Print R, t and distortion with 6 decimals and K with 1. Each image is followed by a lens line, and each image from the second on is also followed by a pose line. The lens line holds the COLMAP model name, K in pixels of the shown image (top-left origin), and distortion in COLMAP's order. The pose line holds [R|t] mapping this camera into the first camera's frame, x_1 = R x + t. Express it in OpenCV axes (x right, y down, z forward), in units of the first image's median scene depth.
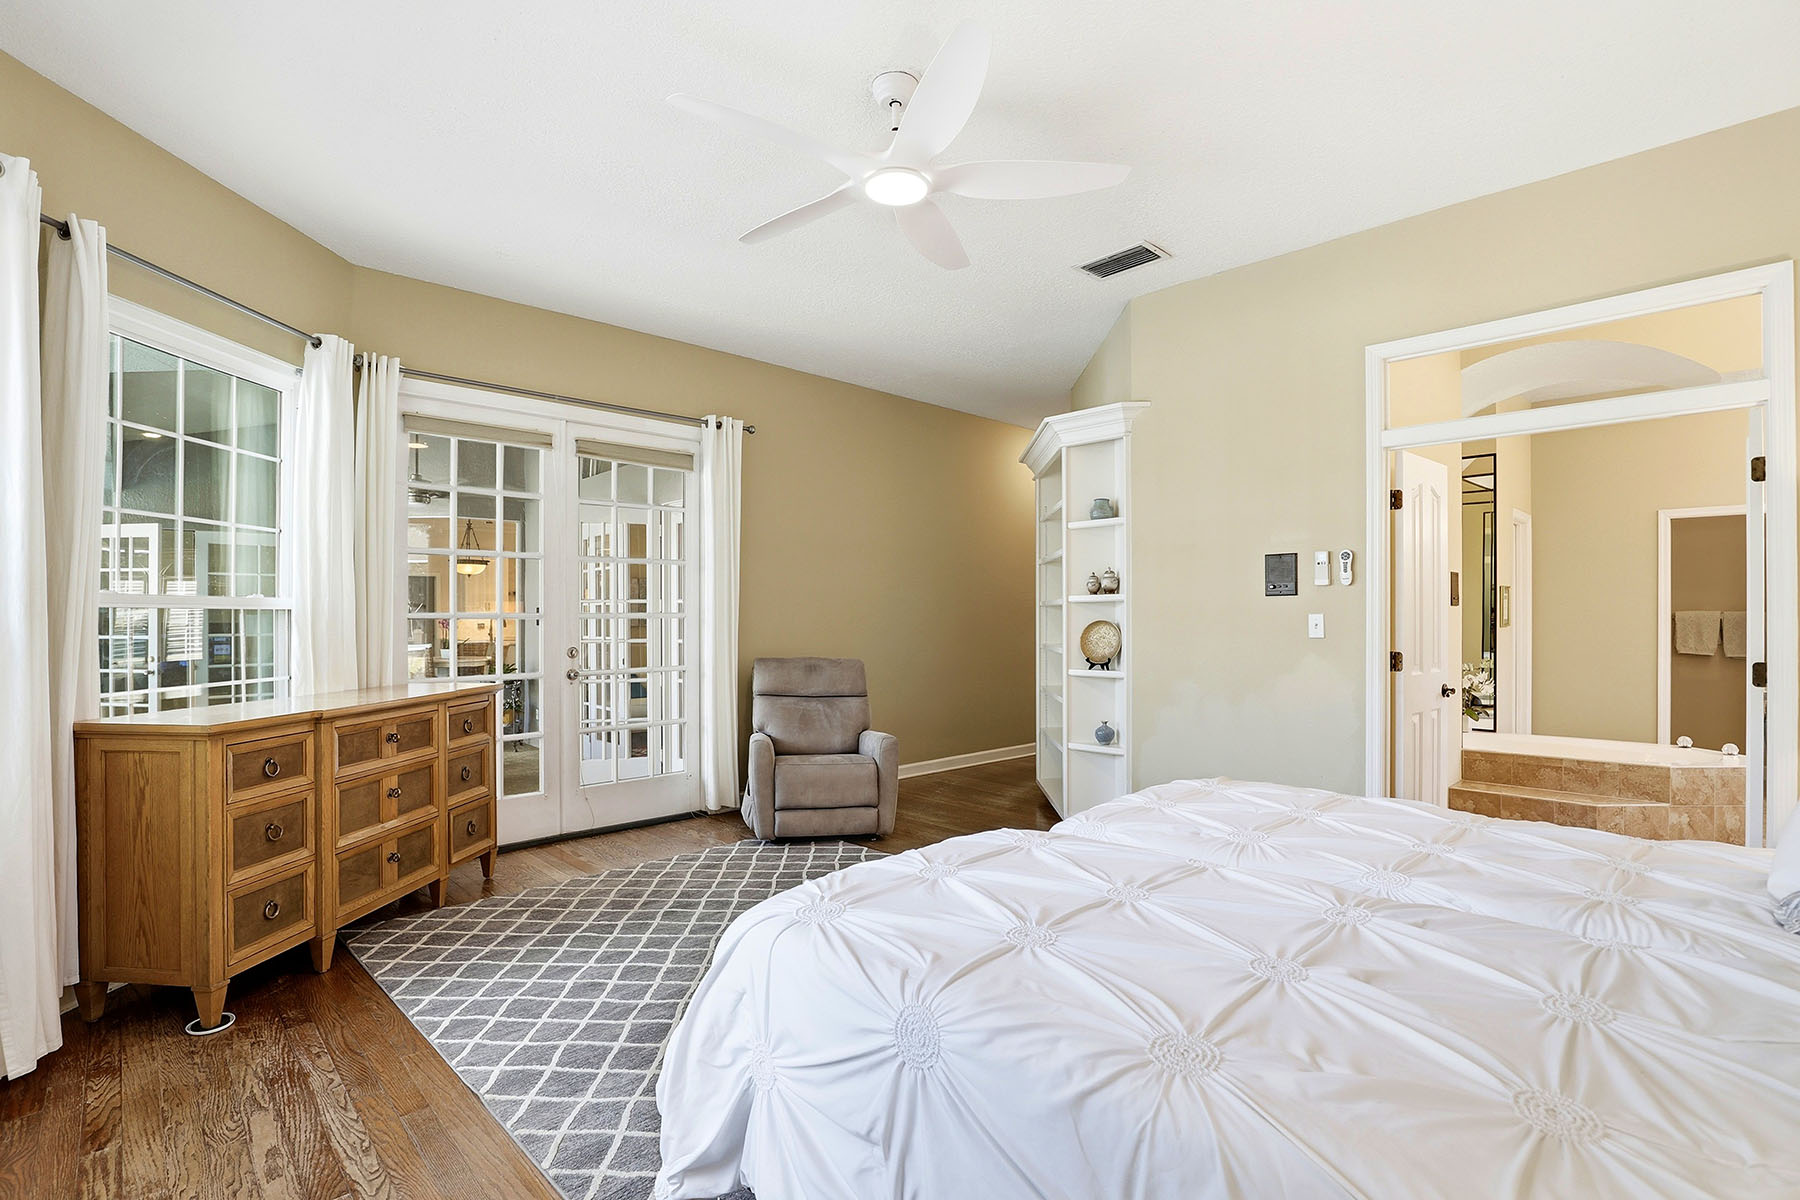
lens RADIAL K [[837.6, 0, 903.3], [0, 837.6, 607.5], [0, 0, 1]] dist [-0.035376, 0.008074]
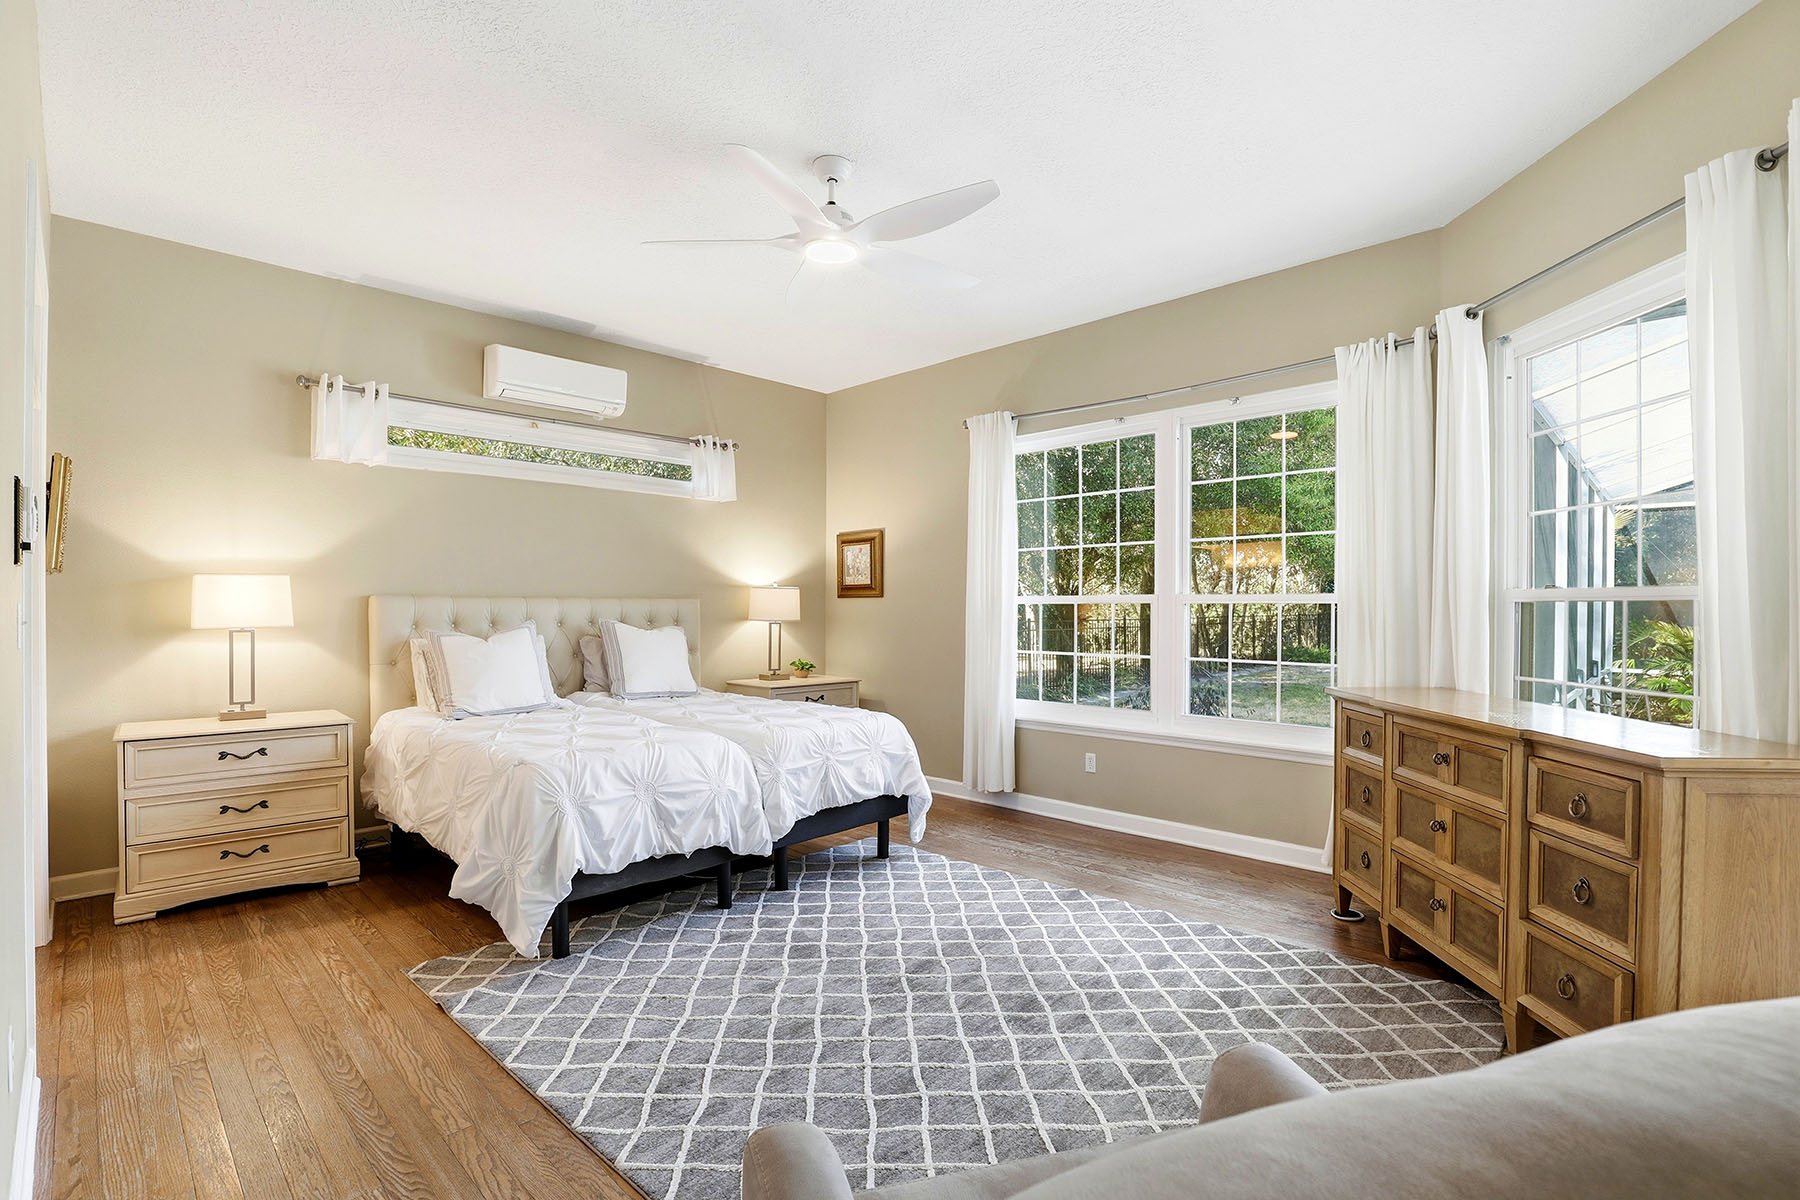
lens RADIAL K [[837.6, 0, 903.3], [0, 837.6, 607.5], [0, 0, 1]] dist [-0.035376, 0.008074]
pose [[-0.999530, -0.000937, -0.030650, -0.060411], [-0.000439, 0.999868, -0.016256, 0.021414], [0.030661, -0.016235, -0.999398, 1.810189]]
